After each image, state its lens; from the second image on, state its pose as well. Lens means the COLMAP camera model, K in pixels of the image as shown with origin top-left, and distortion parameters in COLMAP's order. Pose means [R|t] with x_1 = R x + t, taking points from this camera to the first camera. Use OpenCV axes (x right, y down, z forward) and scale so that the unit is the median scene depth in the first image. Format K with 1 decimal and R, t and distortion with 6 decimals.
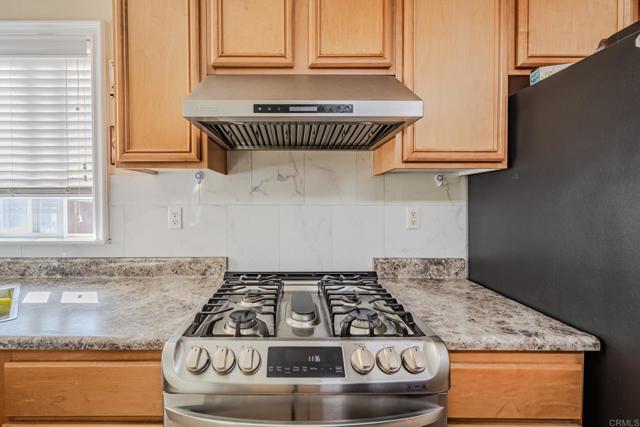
lens RADIAL K [[267.4, 0, 296.4], [0, 267.4, 213.5], [0, 0, 1]] dist [-0.001122, -0.000149]
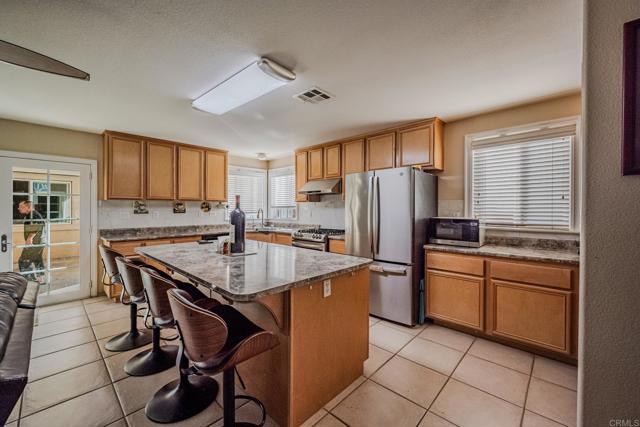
lens RADIAL K [[258.7, 0, 321.6], [0, 258.7, 210.5], [0, 0, 1]] dist [-0.019979, 0.000003]
pose [[0.724185, 0.001249, -0.689605, 2.206906], [-0.030398, 0.999084, -0.030114, 0.073948], [0.688936, 0.042771, 0.723560, -1.537875]]
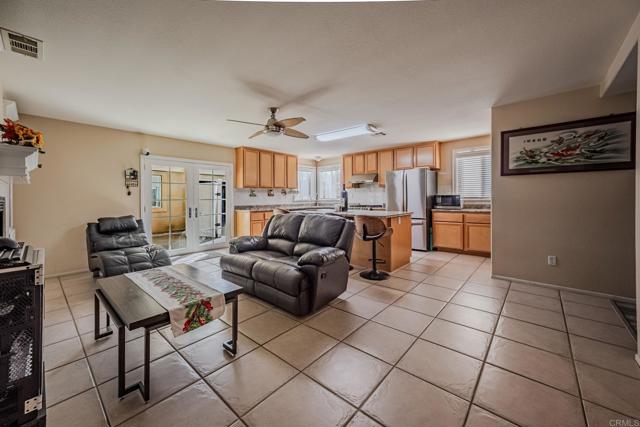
lens RADIAL K [[249.4, 0, 319.4], [0, 249.4, 200.1], [0, 0, 1]] dist [0.000064, -0.000019]
pose [[0.744802, -0.004737, -0.667269, 2.658794], [-0.015810, 0.999569, -0.024743, 0.254176], [0.667098, 0.028978, 0.744406, -3.518896]]
